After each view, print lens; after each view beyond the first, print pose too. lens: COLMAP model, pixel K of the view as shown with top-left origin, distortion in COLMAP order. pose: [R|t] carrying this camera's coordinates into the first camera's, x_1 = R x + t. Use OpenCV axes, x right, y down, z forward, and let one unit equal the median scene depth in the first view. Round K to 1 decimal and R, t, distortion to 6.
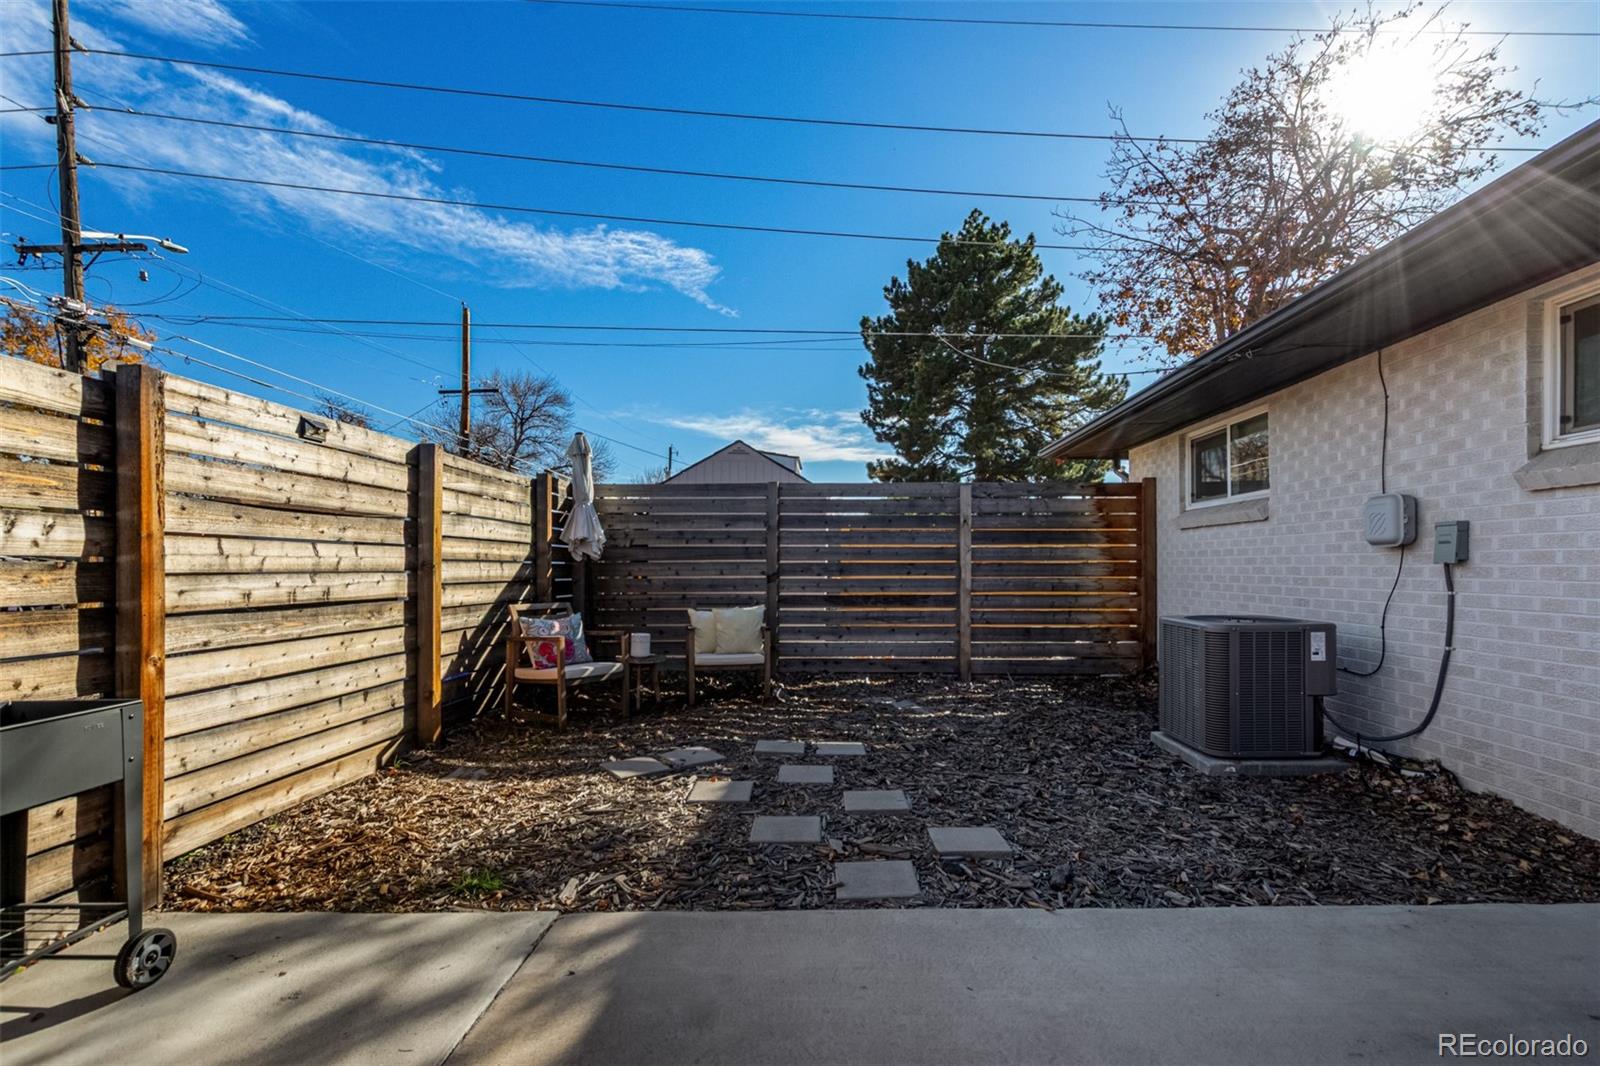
lens RADIAL K [[751.6, 0, 807.5], [0, 751.6, 572.0], [0, 0, 1]] dist [0.006387, 0.000020]
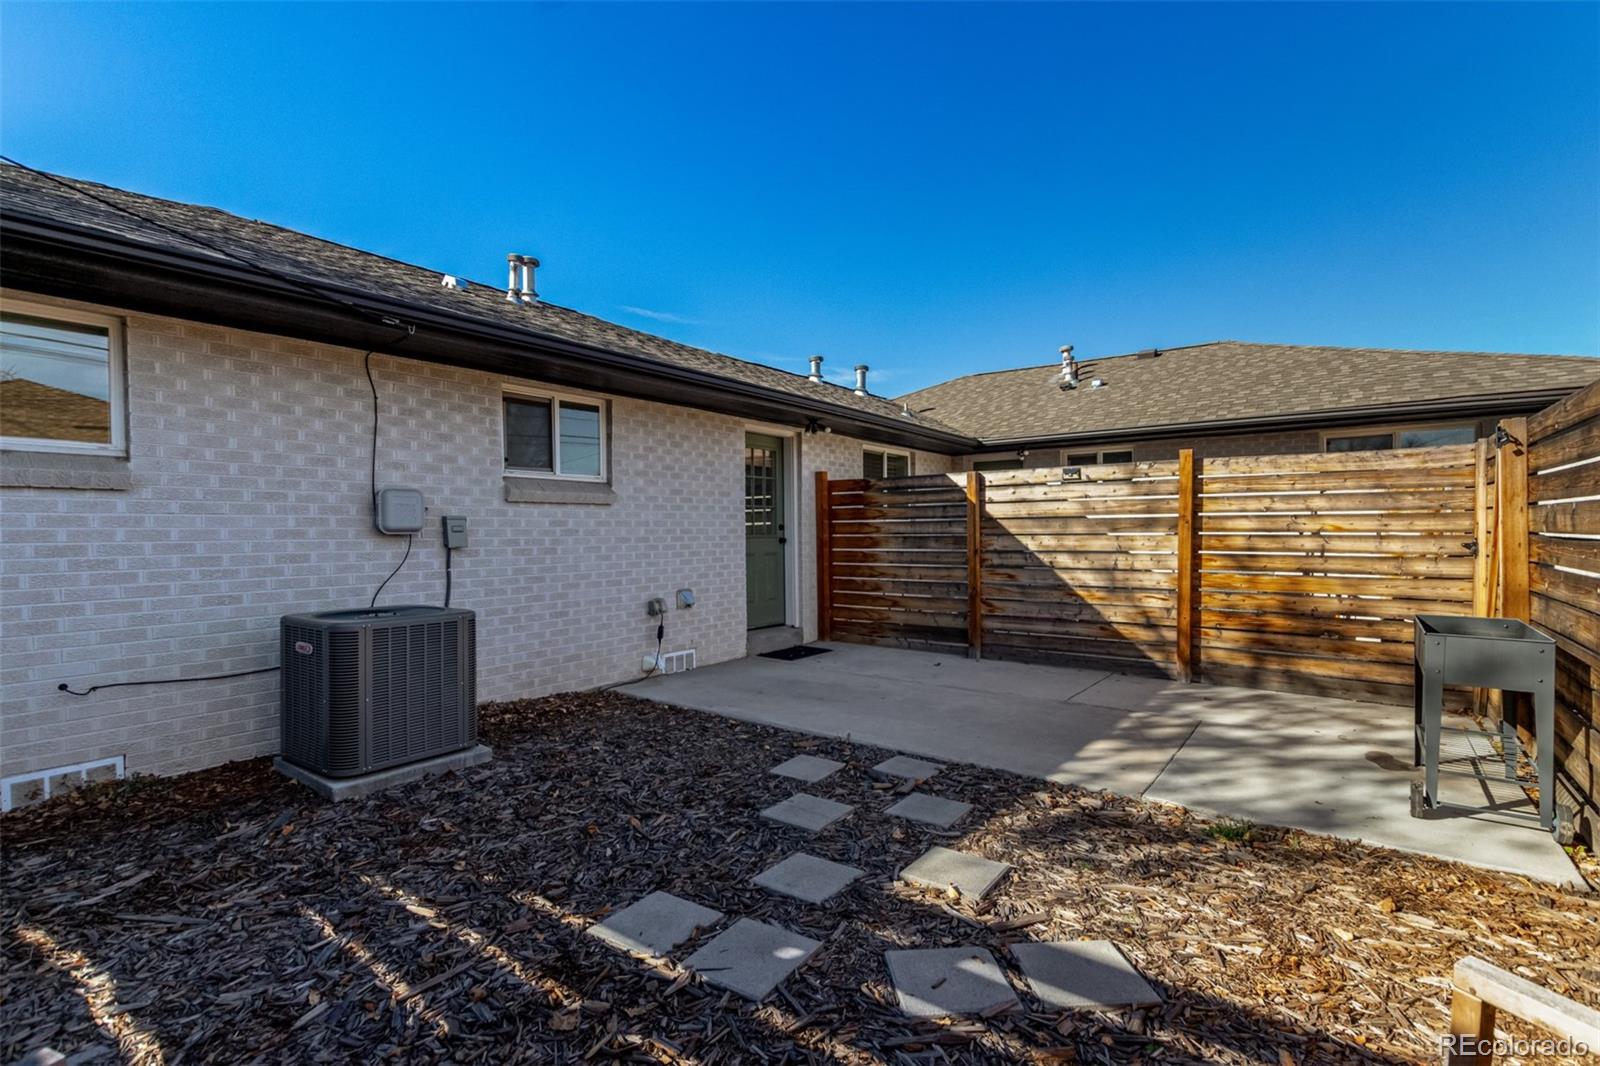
lens RADIAL K [[747.9, 0, 810.7], [0, 747.9, 543.0], [0, 0, 1]] dist [0.005253, -0.000354]
pose [[-0.826243, 0.007764, 0.563260, -0.385509], [0.020379, 0.999662, 0.016116, -0.025407], [-0.562945, 0.024794, -0.826123, 1.601714]]
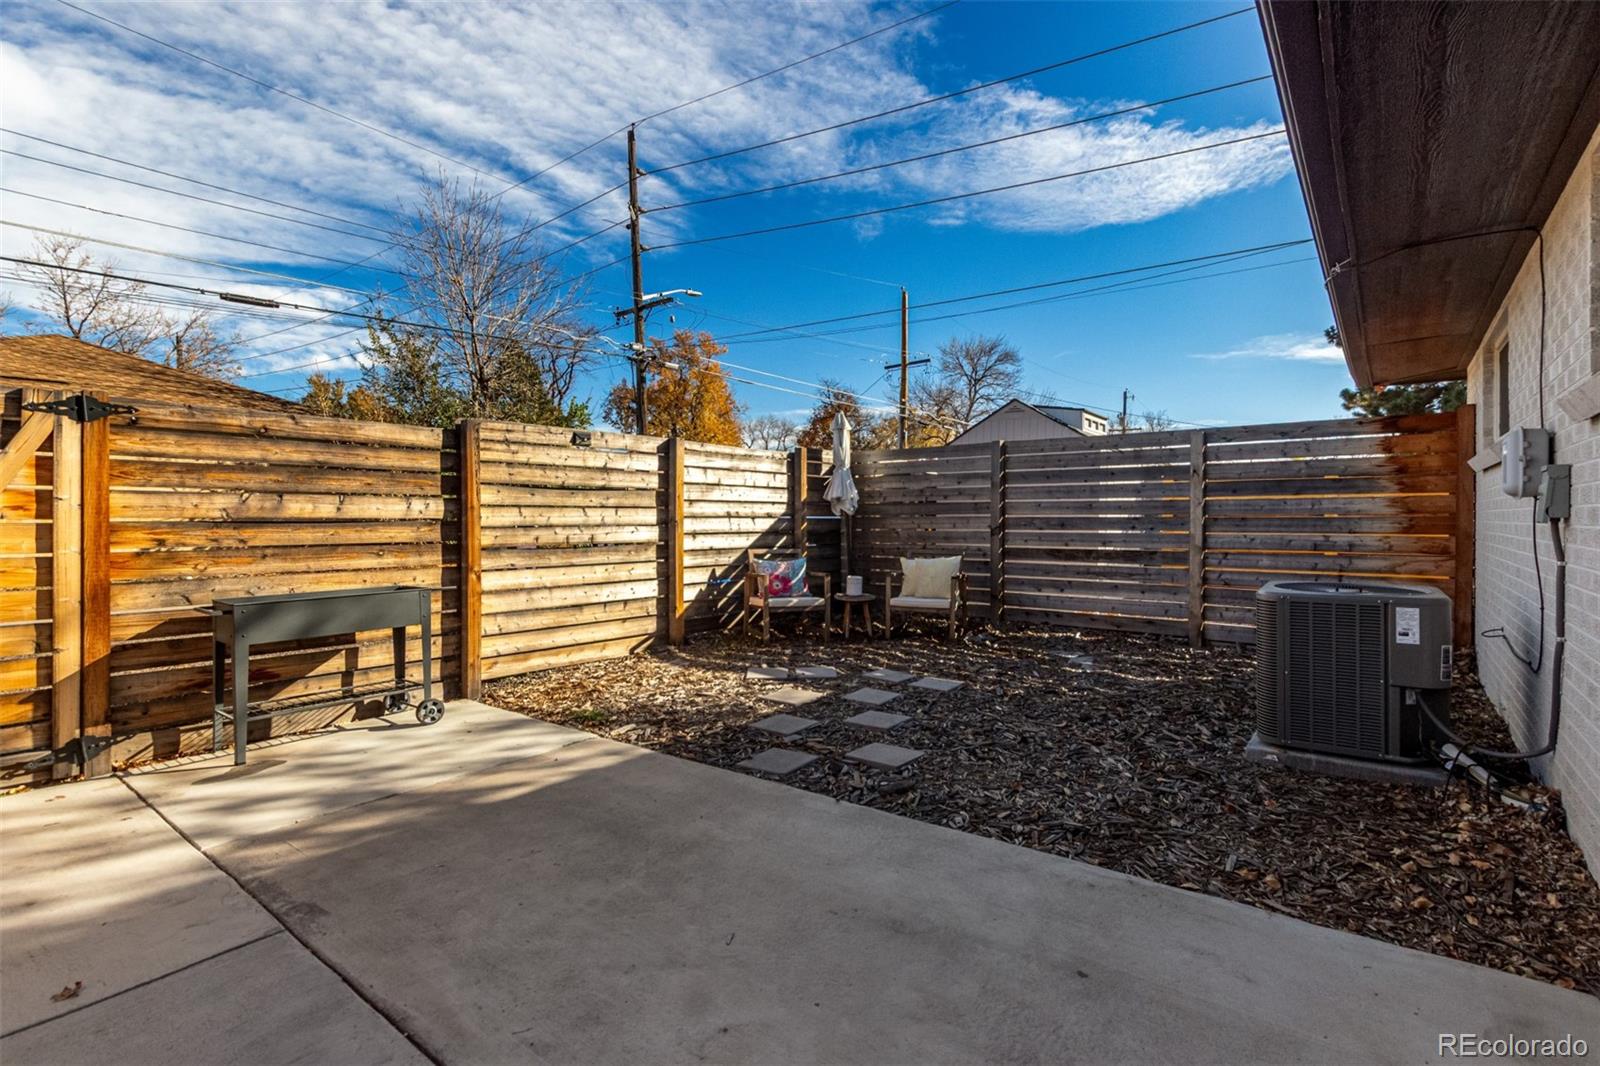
lens RADIAL K [[747.9, 0, 810.7], [0, 747.9, 543.0], [0, 0, 1]] dist [0.005253, -0.000354]
pose [[0.800699, 0.019702, -0.598743, 0.645234], [-0.002670, 0.999566, 0.029321, -0.010331], [0.599061, -0.021878, 0.800405, -0.009759]]
